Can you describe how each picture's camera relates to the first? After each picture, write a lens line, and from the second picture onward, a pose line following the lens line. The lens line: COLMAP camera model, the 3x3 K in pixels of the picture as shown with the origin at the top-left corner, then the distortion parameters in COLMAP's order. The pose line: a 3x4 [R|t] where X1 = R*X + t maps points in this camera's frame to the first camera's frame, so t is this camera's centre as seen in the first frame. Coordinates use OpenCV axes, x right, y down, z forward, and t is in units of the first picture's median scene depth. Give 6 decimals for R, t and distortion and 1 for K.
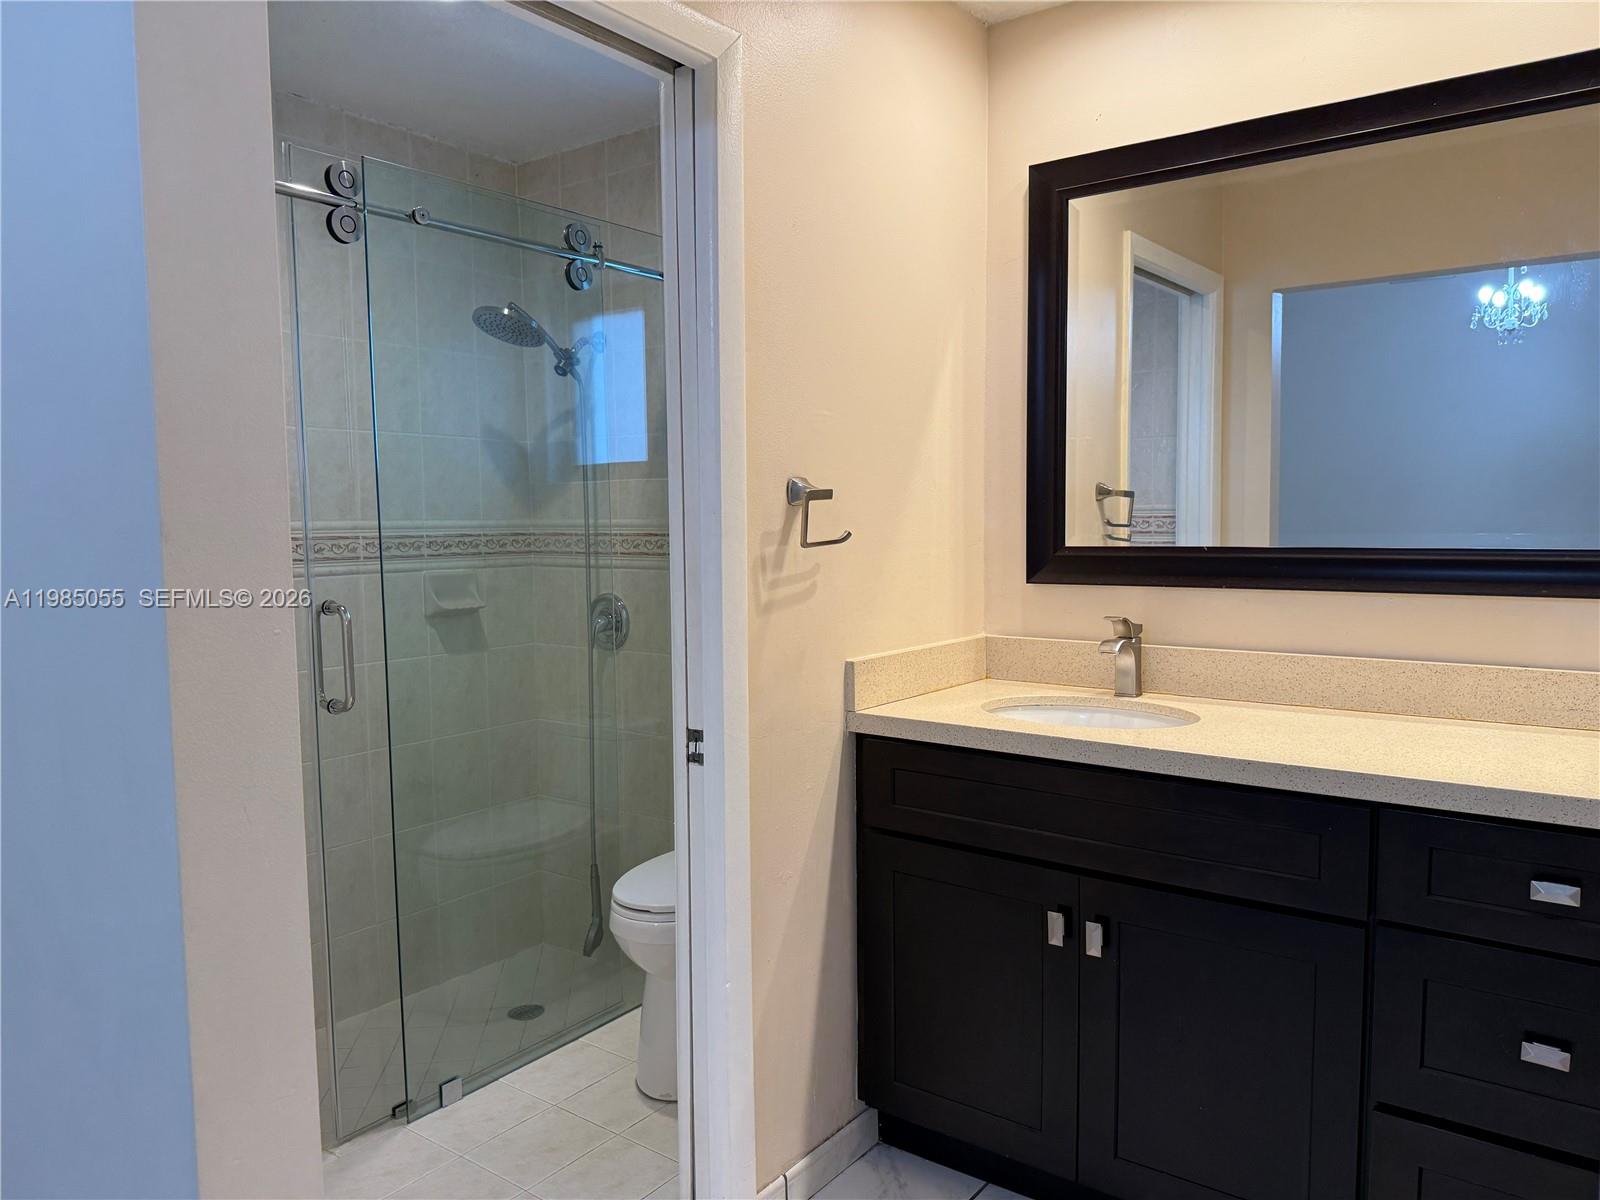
lens RADIAL K [[1128.4, 0, 794.1], [0, 1128.4, 573.2], [0, 0, 1]] dist [0.039260, -0.052415]
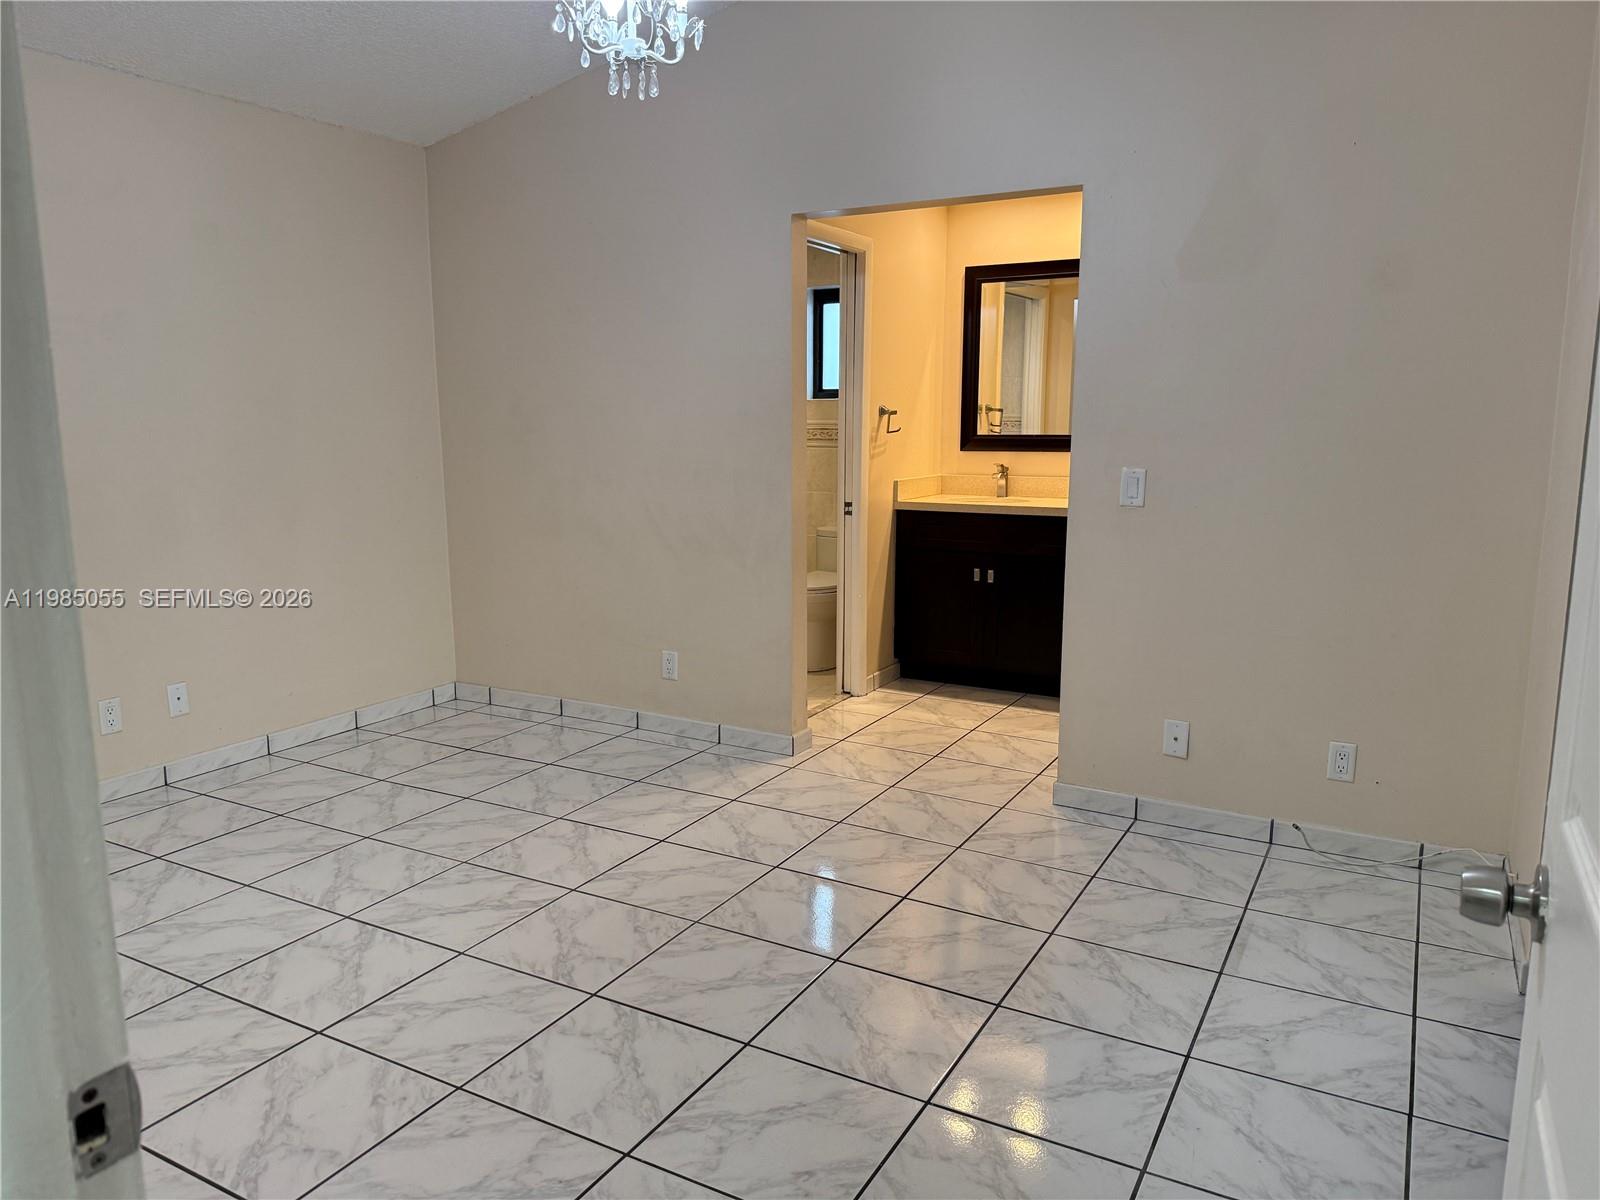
lens RADIAL K [[1137.5, 0, 801.8], [0, 1137.5, 596.0], [0, 0, 1]] dist [0.047154, -0.049406]
pose [[0.989915, -0.011022, 0.141232, -0.466411], [-0.004840, 0.993755, 0.111479, 0.047605], [-0.141579, -0.111039, 0.983680, -1.335760]]
